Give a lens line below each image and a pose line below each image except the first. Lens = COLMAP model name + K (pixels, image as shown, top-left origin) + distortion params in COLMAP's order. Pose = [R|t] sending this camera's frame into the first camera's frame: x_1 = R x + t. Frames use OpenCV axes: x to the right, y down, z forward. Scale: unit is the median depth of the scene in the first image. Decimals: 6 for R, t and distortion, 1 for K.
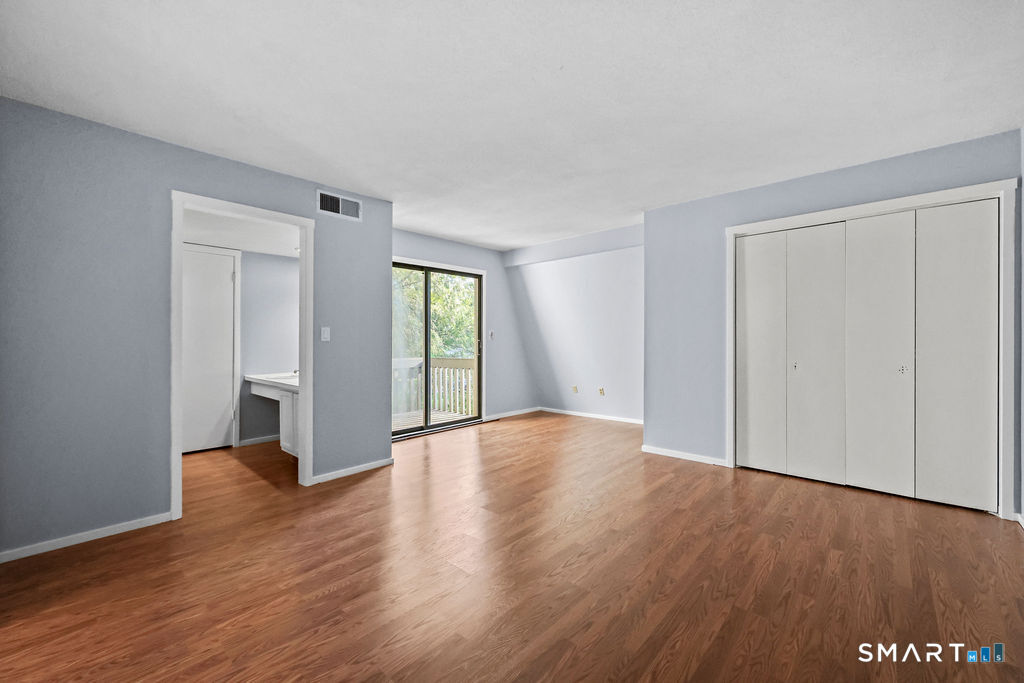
lens RADIAL K [[413.6, 0, 509.4], [0, 413.6, 344.0], [0, 0, 1]] dist [-0.003314, 0.000942]
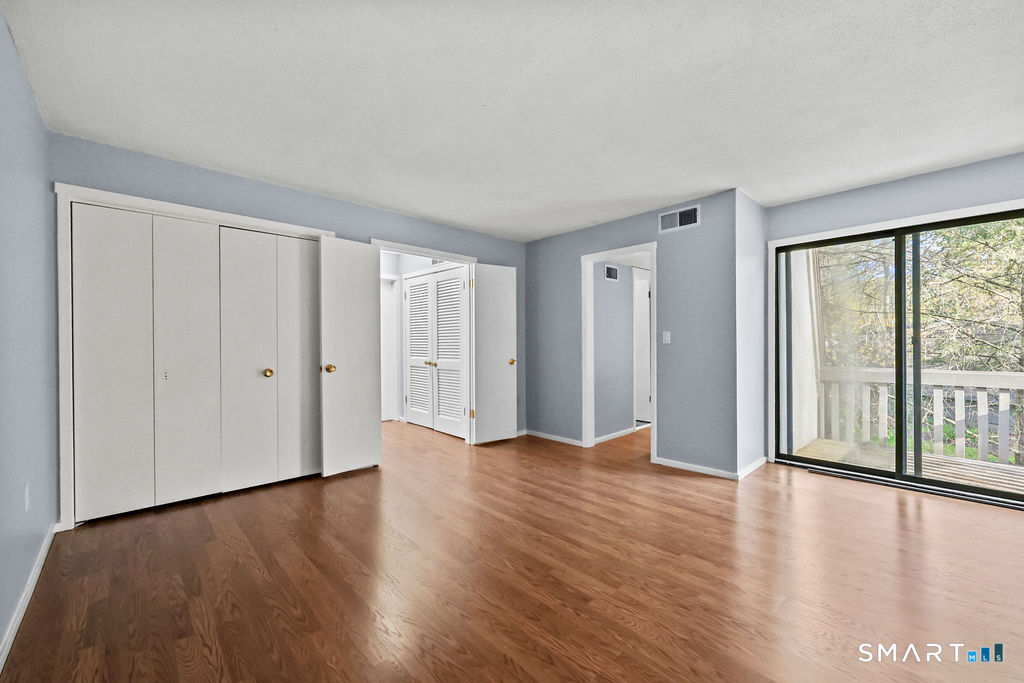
lens RADIAL K [[413.6, 0, 517.5], [0, 413.6, 338.7], [0, 0, 1]] dist [-0.003314, 0.000942]
pose [[-0.077150, -0.009234, -0.996977, 0.790385], [-0.004352, 0.999951, -0.008924, -0.007558], [0.997010, 0.003651, -0.077187, 0.732952]]
